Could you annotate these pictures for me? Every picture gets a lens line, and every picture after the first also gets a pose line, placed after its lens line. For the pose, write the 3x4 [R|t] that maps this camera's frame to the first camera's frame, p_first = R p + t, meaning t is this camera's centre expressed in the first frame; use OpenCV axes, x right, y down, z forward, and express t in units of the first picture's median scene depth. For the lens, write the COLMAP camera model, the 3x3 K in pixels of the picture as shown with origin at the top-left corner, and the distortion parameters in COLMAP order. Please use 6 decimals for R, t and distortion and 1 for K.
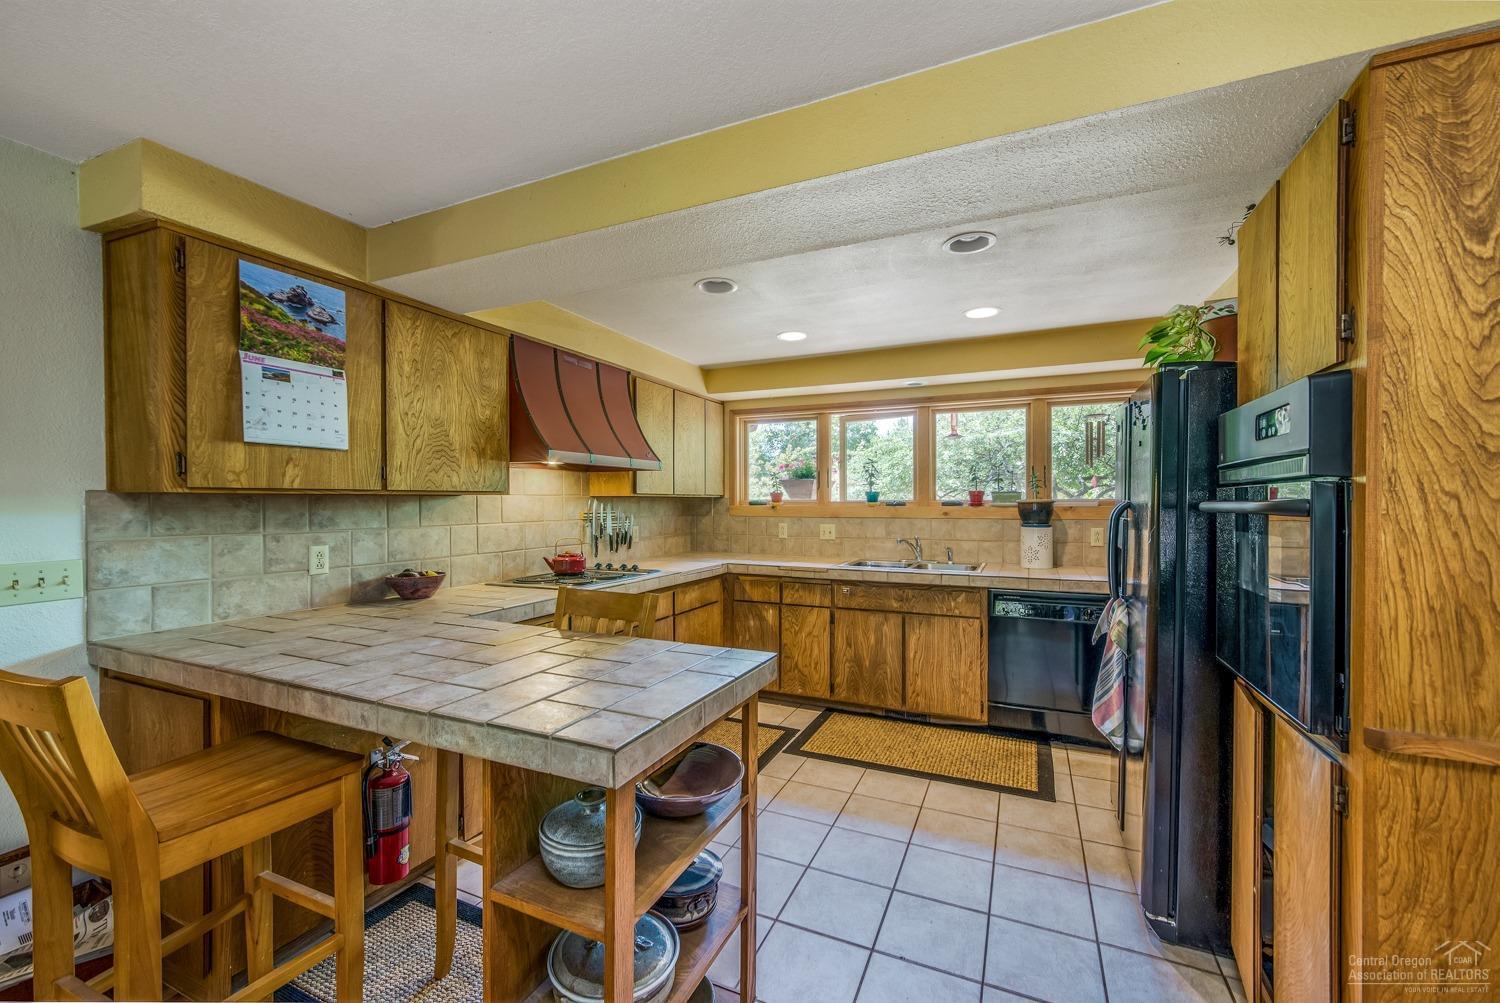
lens RADIAL K [[580.5, 0, 749.4], [0, 580.5, 504.7], [0, 0, 1]] dist [0.003894, 0.002278]
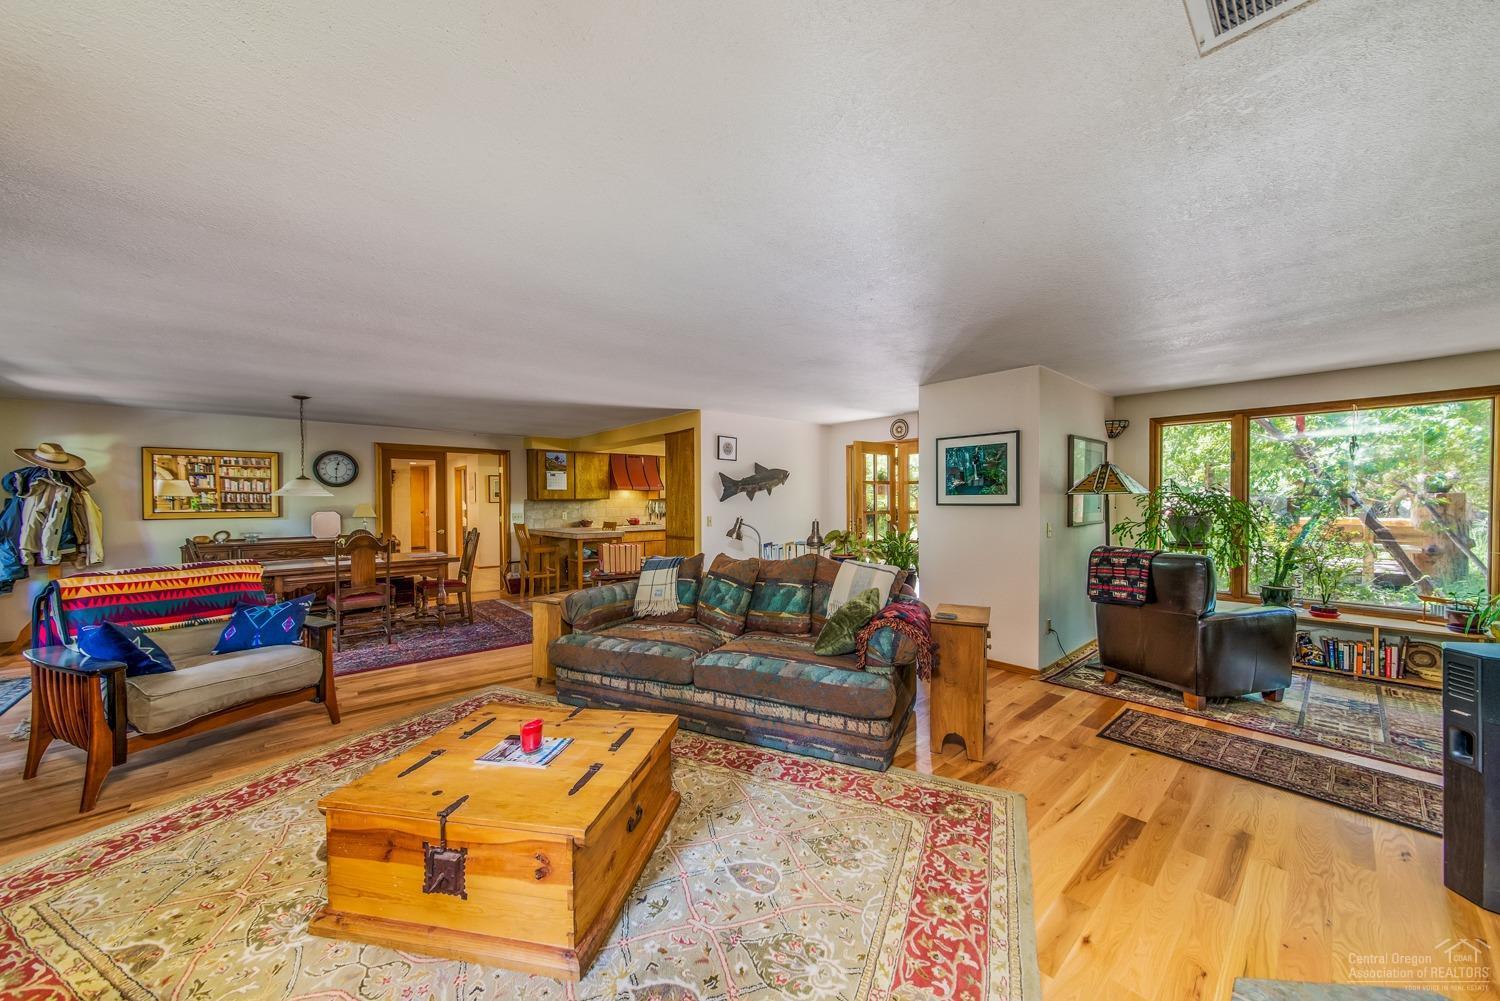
lens RADIAL K [[520.1, 0, 749.3], [0, 520.1, 504.1], [0, 0, 1]] dist [0.001108, 0.000164]
pose [[0.922996, -0.001244, -0.384808, 1.189688], [0.002530, 0.999993, 0.002836, 0.003313], [0.384802, -0.003592, 0.922992, -1.188814]]
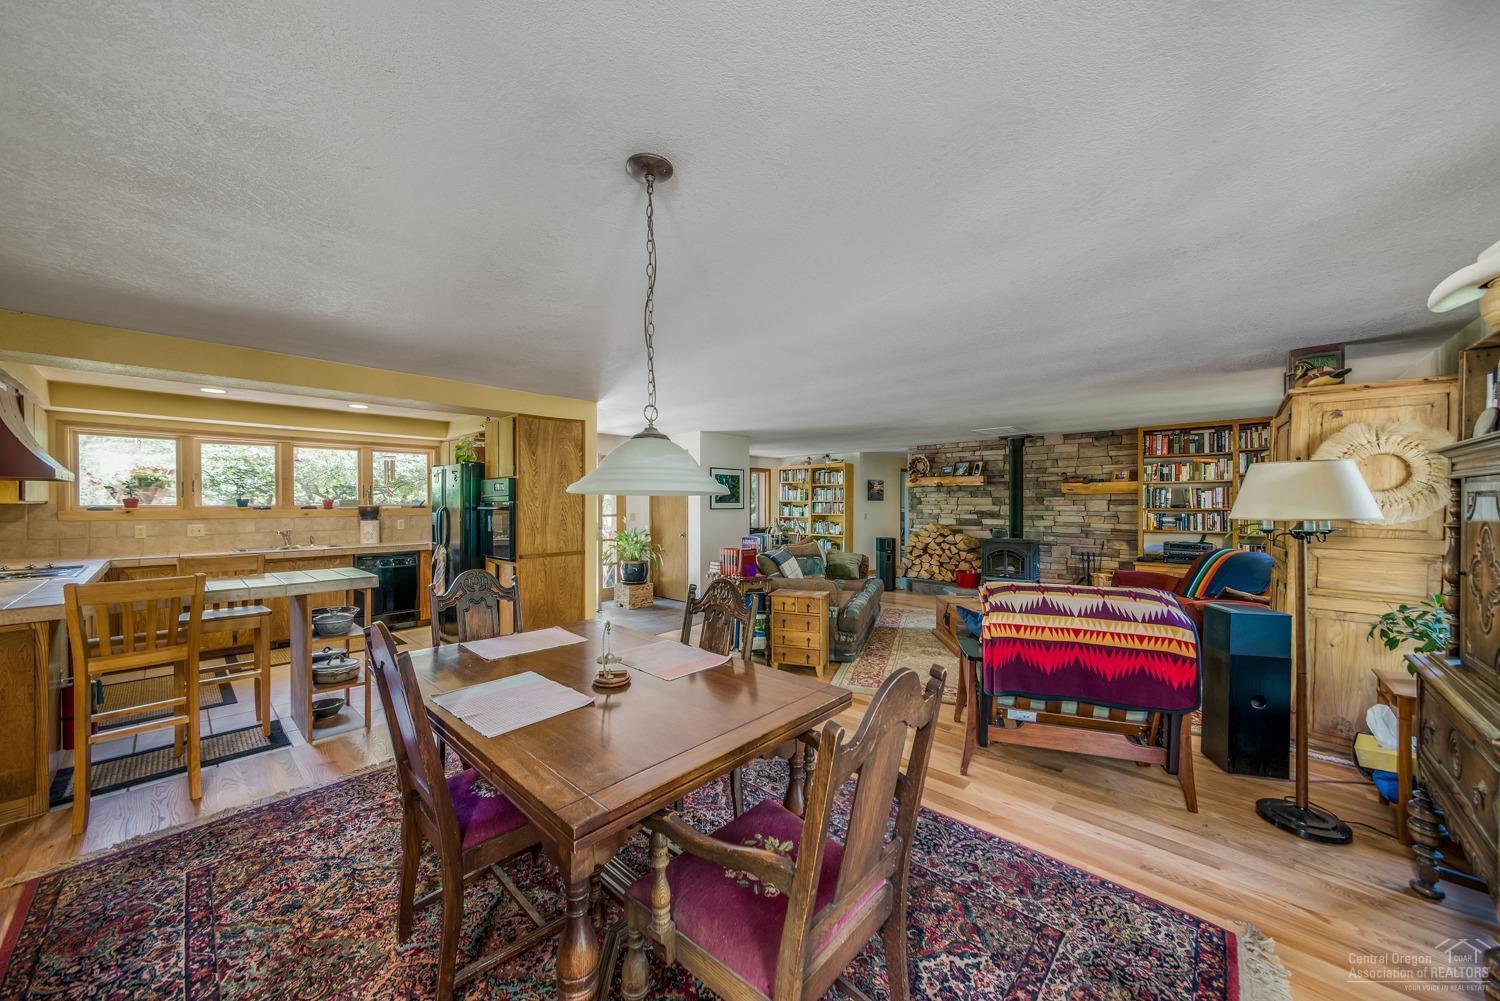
lens RADIAL K [[520.1, 0, 737.1], [0, 520.1, 510.0], [0, 0, 1]] dist [0.001108, 0.000164]
pose [[0.301531, -0.012230, 0.953378, -0.743621], [0.005597, 0.999923, 0.011057, -0.005461], [-0.953440, 0.002002, 0.301576, -0.599760]]
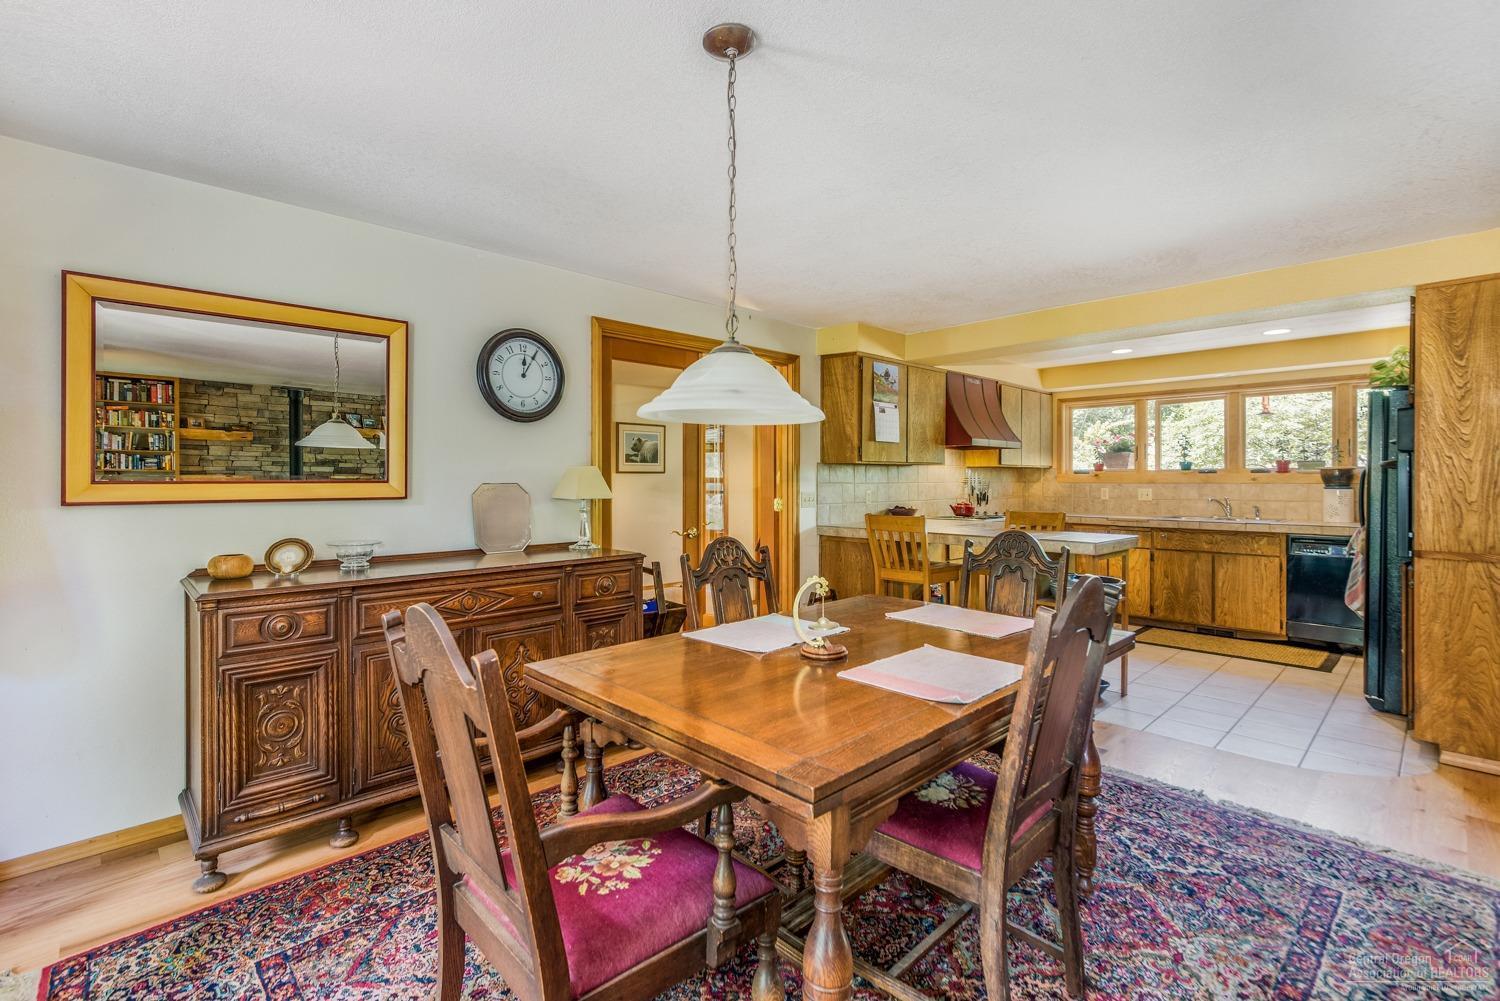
lens RADIAL K [[697.2, 0, 750.9], [0, 697.2, 488.4], [0, 0, 1]] dist [-0.014289, 0.000618]
pose [[0.942208, 0.001396, -0.335027, -0.204285], [0.000693, 0.999981, 0.006116, 0.029803], [0.335029, -0.005995, 0.942189, -0.862458]]
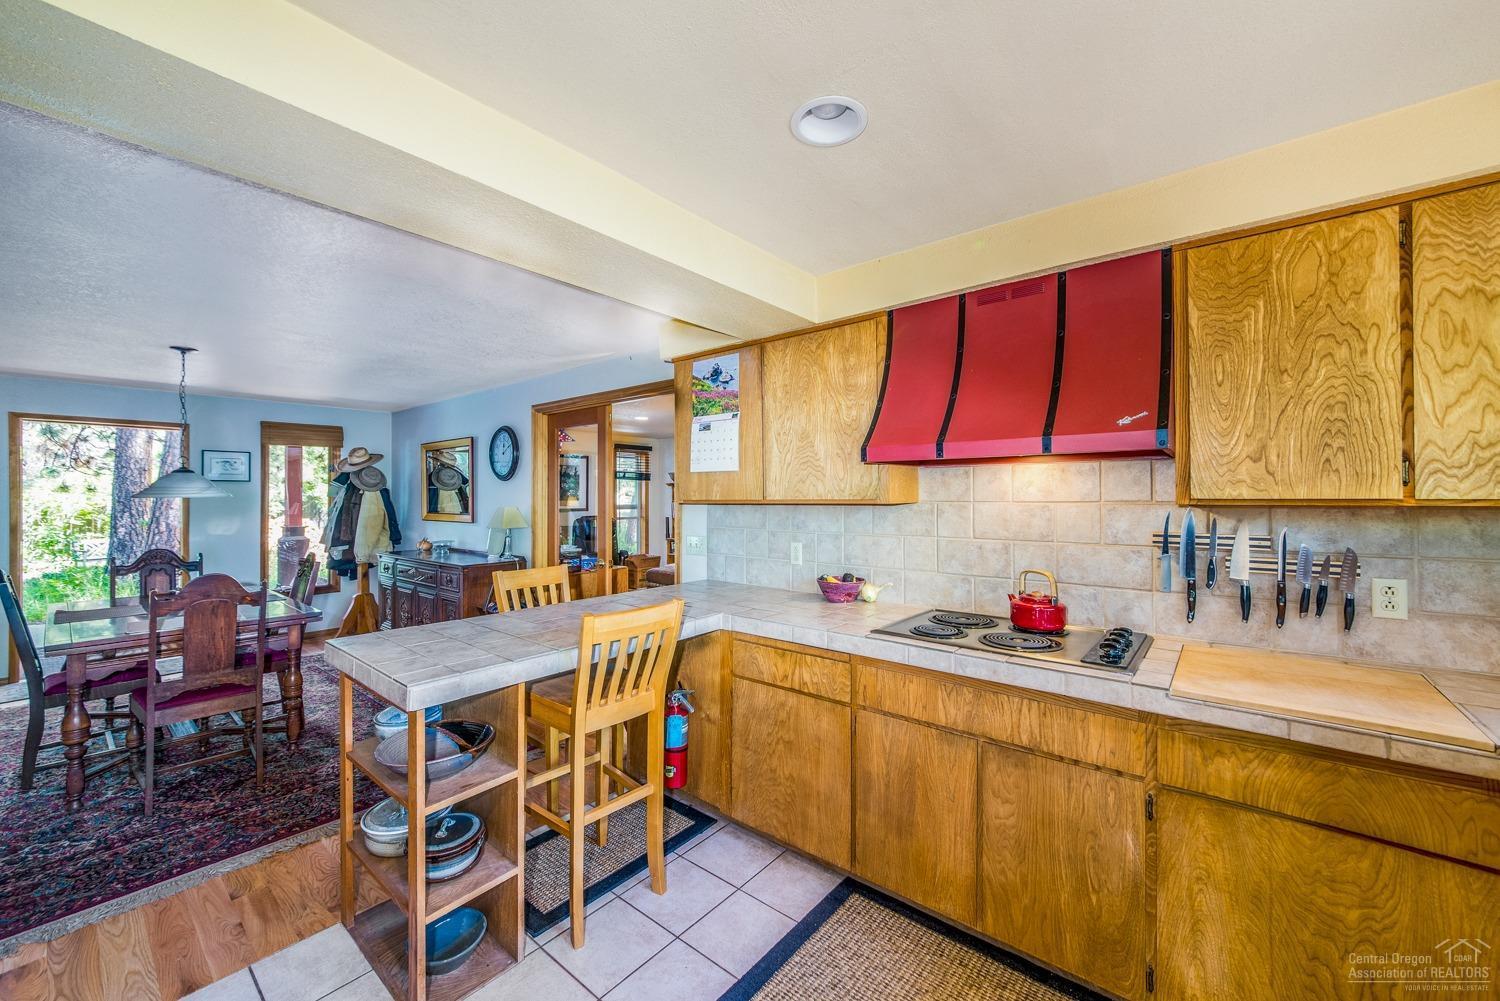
lens RADIAL K [[580.5, 0, 709.7], [0, 580.5, 505.5], [0, 0, 1]] dist [0.003894, 0.002278]
pose [[-0.267502, 0.009874, -0.963507, 0.355860], [-0.007157, 0.999900, 0.012234, -0.016653], [0.963531, 0.010168, -0.267404, 0.741675]]
